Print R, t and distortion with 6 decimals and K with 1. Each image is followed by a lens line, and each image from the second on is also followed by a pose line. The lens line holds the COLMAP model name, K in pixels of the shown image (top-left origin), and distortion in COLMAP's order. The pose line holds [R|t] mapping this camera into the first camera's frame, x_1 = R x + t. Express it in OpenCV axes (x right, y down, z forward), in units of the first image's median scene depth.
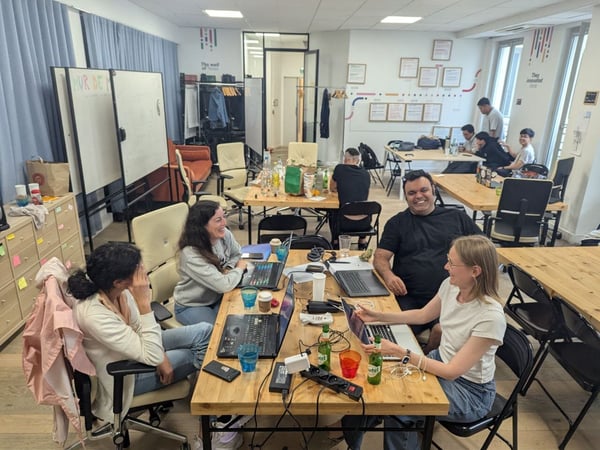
lens RADIAL K [[436.3, 0, 302.7], [0, 436.3, 233.8], [0, 0, 1]] dist [0.054665, -0.052521]
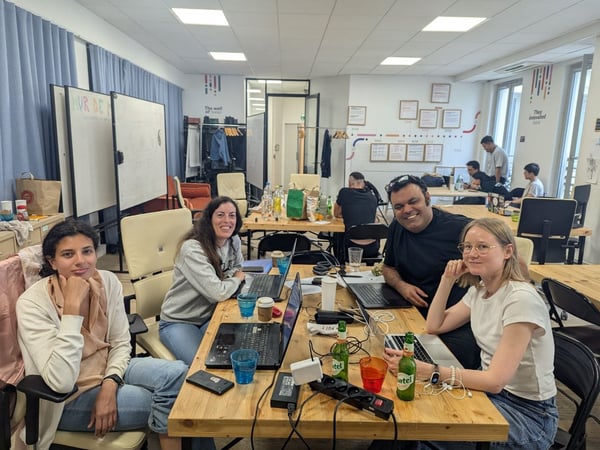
lens RADIAL K [[436.3, 0, 294.1], [0, 436.3, 219.7], [0, 0, 1]] dist [0.054665, -0.052521]
pose [[0.999826, -0.000670, -0.018662, -0.006073], [-0.002157, 0.988525, -0.151044, 0.045122], [0.018549, 0.151058, 0.988351, 0.056226]]
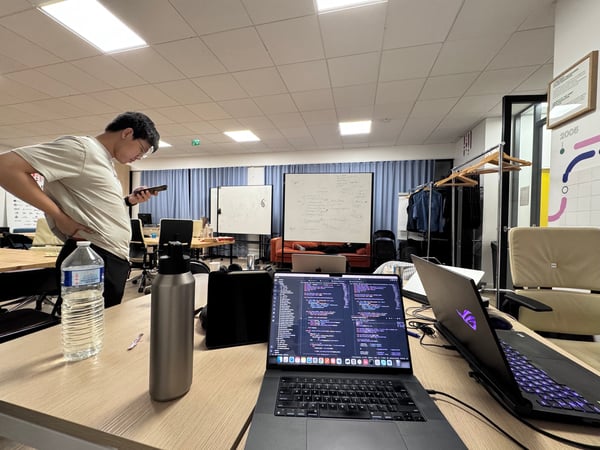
lens RADIAL K [[239.4, 0, 299.0], [0, 239.4, 225.1], [0, 0, 1]] dist [-0.000685, 0.000051]
pose [[-0.284988, -0.021651, -0.958286, 0.629770], [-0.338664, 0.937540, 0.079534, -0.350987], [0.896710, 0.347203, -0.274520, 1.521312]]
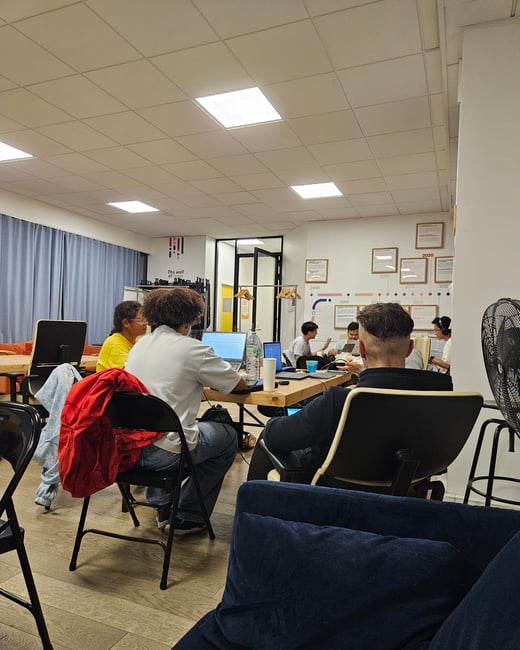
lens RADIAL K [[465.7, 0, 256.8], [0, 465.7, 329.1], [0, 0, 1]] dist [0.057269, -0.009004]
pose [[0.896187, 0.001487, -0.443674, 0.685717], [-0.152596, 0.940021, -0.305081, 0.018775], [0.416610, 0.341112, 0.842662, 0.468266]]
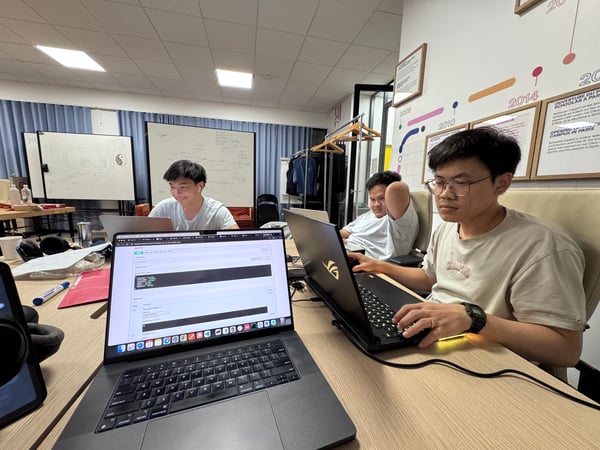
lens RADIAL K [[239.4, 0, 298.6], [0, 239.4, 225.2], [0, 0, 1]] dist [-0.000685, 0.000051]
pose [[0.170267, 0.116538, -0.978482, 0.601311], [-0.343540, 0.937703, 0.051901, -0.346943], [0.923574, 0.327311, 0.199696, 1.533995]]
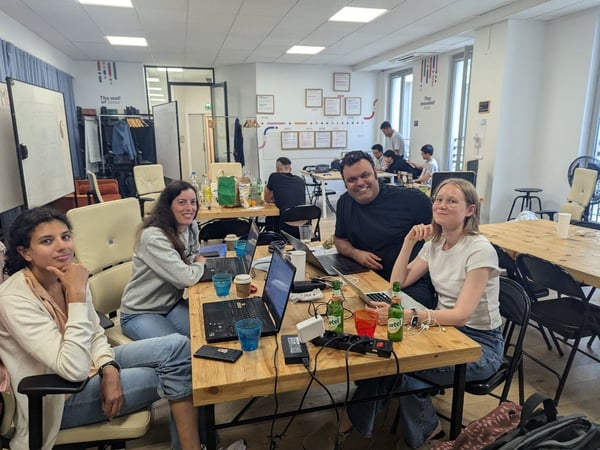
lens RADIAL K [[436.3, 0, 306.5], [0, 436.3, 222.8], [0, 0, 1]] dist [0.054665, -0.052521]
pose [[0.971276, -0.081621, 0.223521, -0.059726], [0.108847, 0.987694, -0.112311, 0.057498], [-0.211604, 0.133414, 0.968207, 0.046449]]
